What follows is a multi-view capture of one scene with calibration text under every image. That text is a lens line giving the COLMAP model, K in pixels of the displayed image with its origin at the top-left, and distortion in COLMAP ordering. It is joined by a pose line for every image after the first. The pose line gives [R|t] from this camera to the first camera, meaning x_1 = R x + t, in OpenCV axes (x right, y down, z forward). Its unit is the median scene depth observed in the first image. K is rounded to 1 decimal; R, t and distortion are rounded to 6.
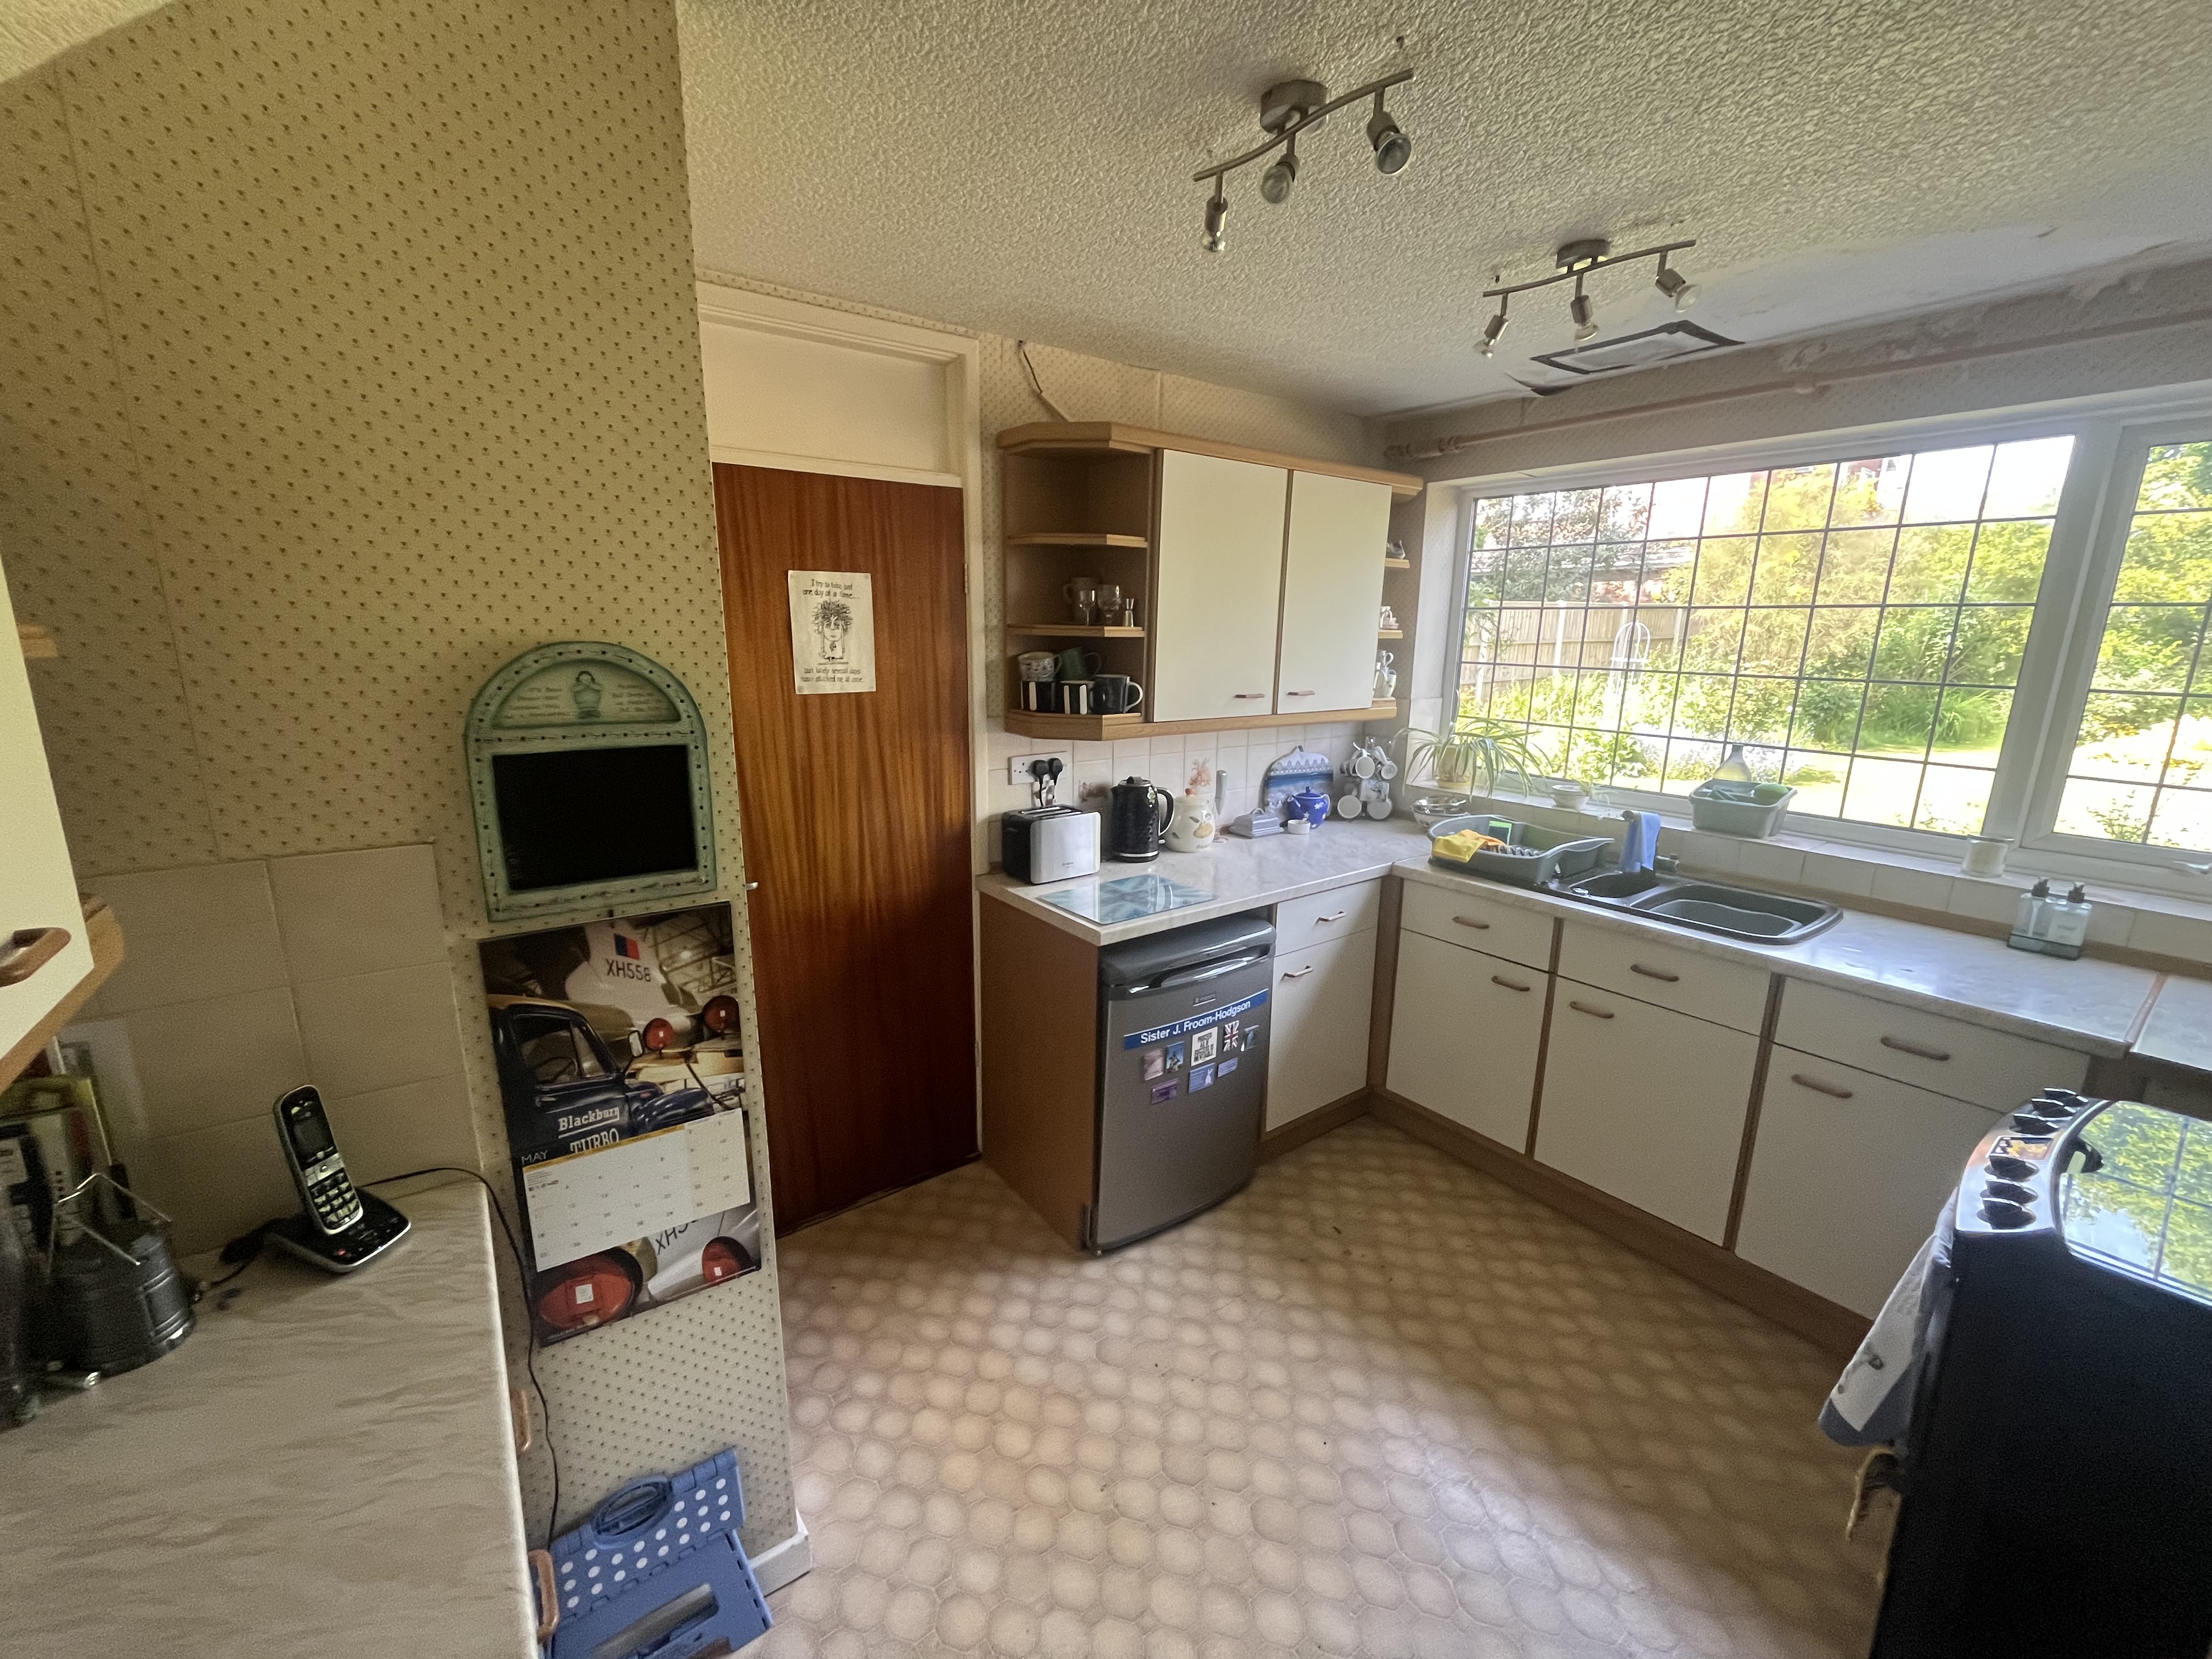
lens RADIAL K [[900.4, 0, 1101.2], [0, 900.4, 834.3], [0, 0, 1]] dist [-0.002849, -0.000285]
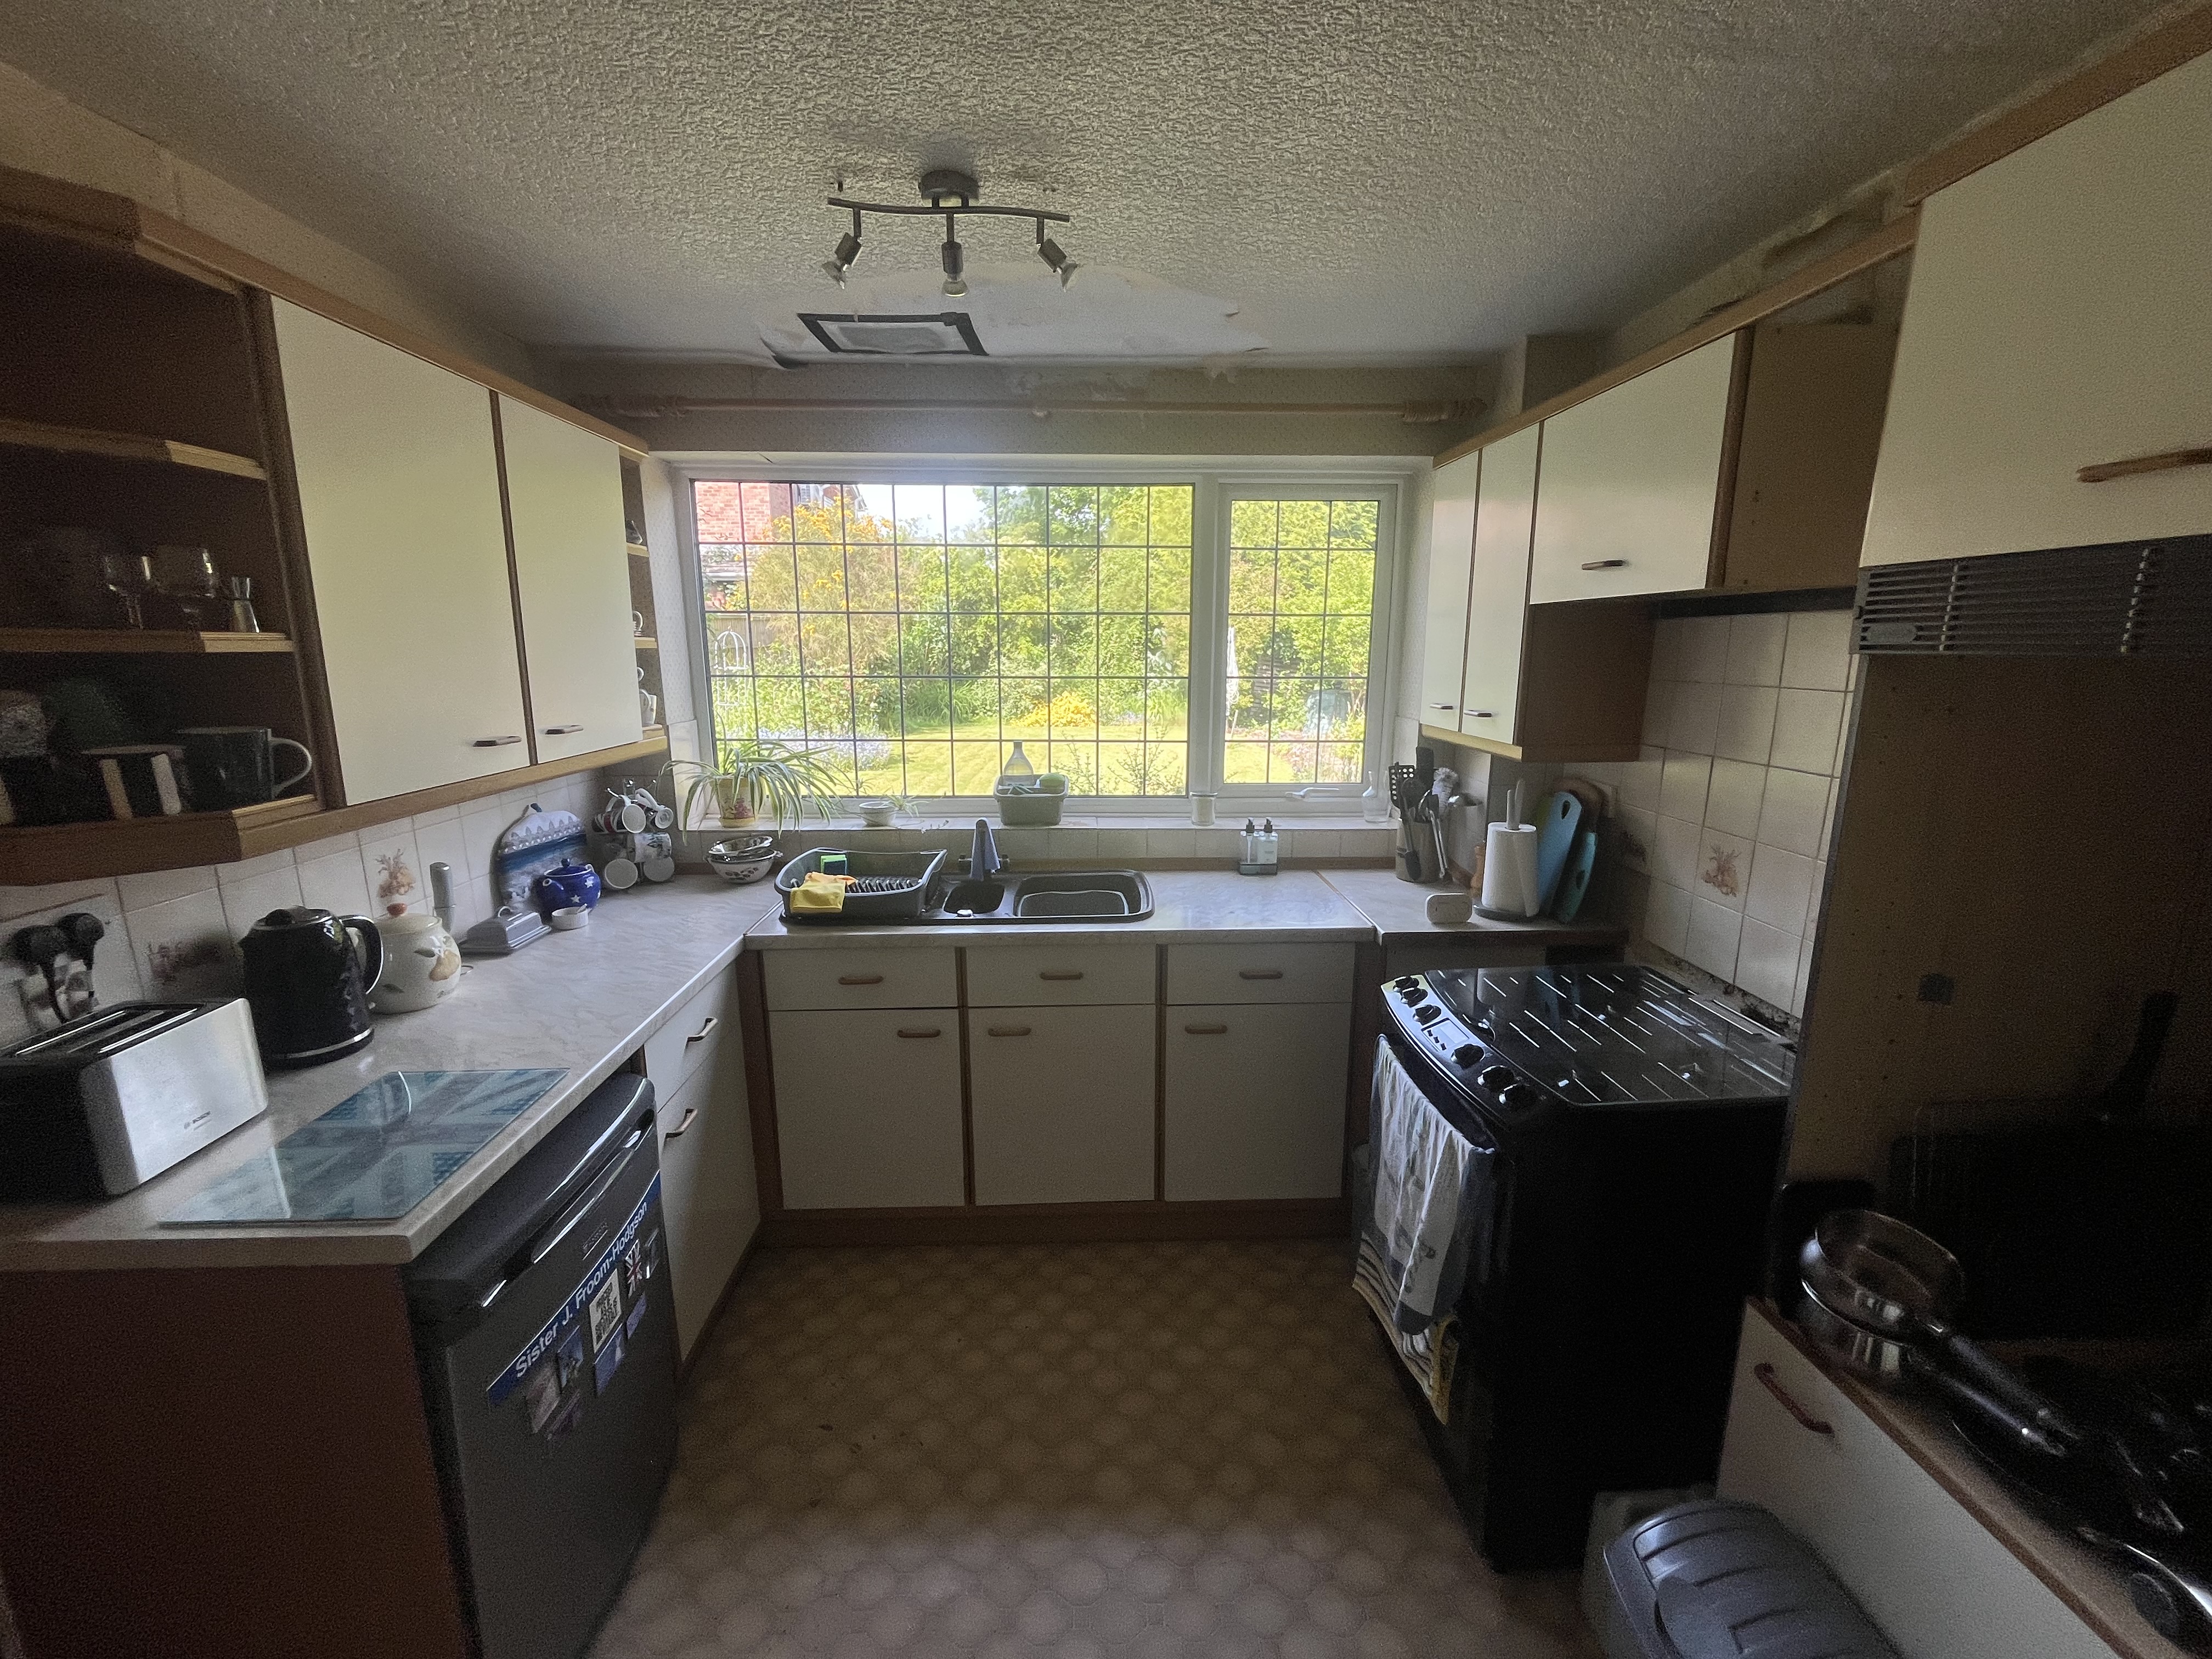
lens RADIAL K [[900.4, 0, 1101.2], [0, 900.4, 834.3], [0, 0, 1]] dist [-0.002849, -0.000285]
pose [[0.571586, -0.180100, 0.800533, -0.116766], [0.189401, 0.978227, 0.084843, -0.066289], [-0.798384, 0.103127, 0.593252, 0.306534]]
